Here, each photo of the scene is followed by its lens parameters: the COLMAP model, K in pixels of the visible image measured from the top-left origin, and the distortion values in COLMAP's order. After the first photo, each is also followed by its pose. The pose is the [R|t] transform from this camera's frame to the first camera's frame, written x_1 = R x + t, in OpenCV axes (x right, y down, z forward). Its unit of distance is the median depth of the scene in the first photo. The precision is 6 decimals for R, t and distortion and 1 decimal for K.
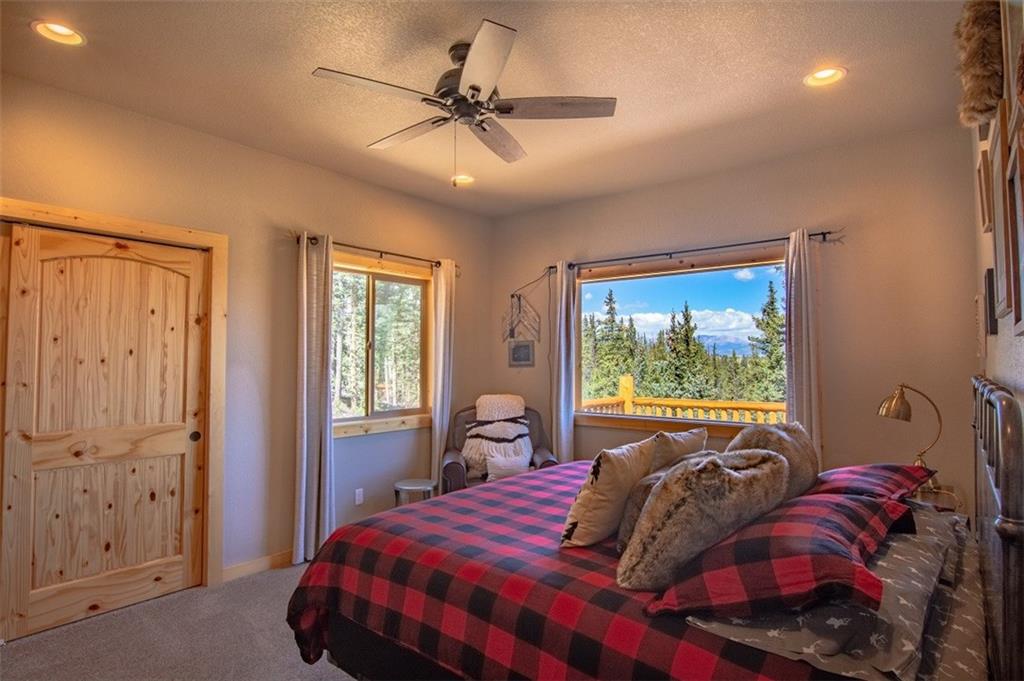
lens RADIAL K [[552.0, 0, 507.0], [0, 552.0, 344.4], [0, 0, 1]] dist [-0.012868, -0.000973]
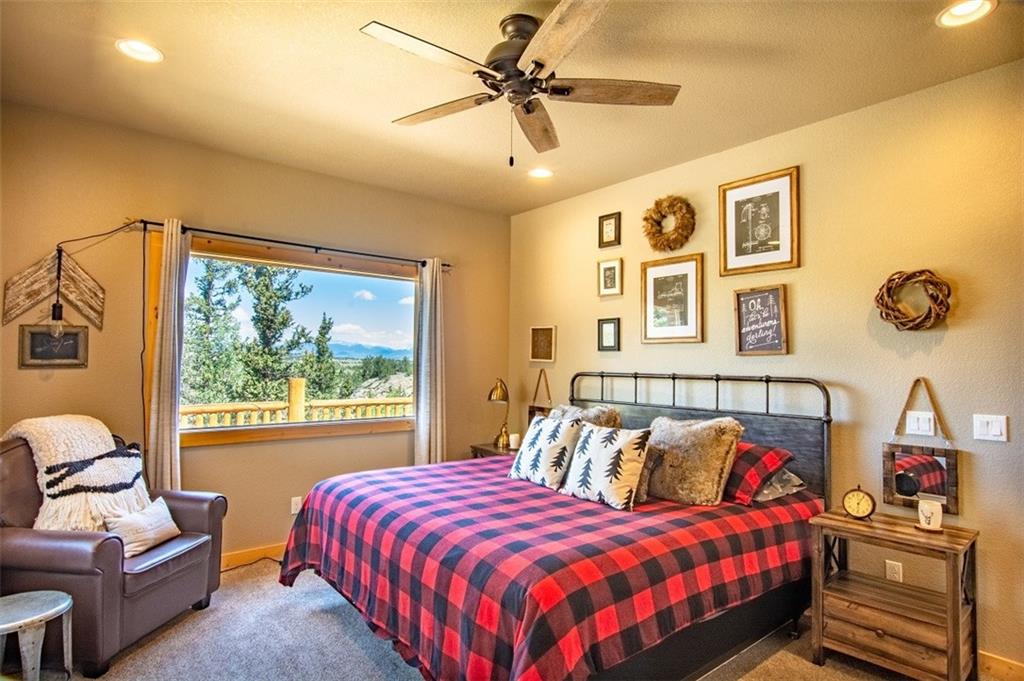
lens RADIAL K [[552.0, 0, 508.8], [0, 552.0, 344.0], [0, 0, 1]] dist [-0.012868, -0.000973]
pose [[0.196712, 0.034019, 0.979871, -0.473278], [-0.038766, 0.998886, -0.026897, 0.011502], [-0.979695, -0.032695, 0.197812, 0.406172]]
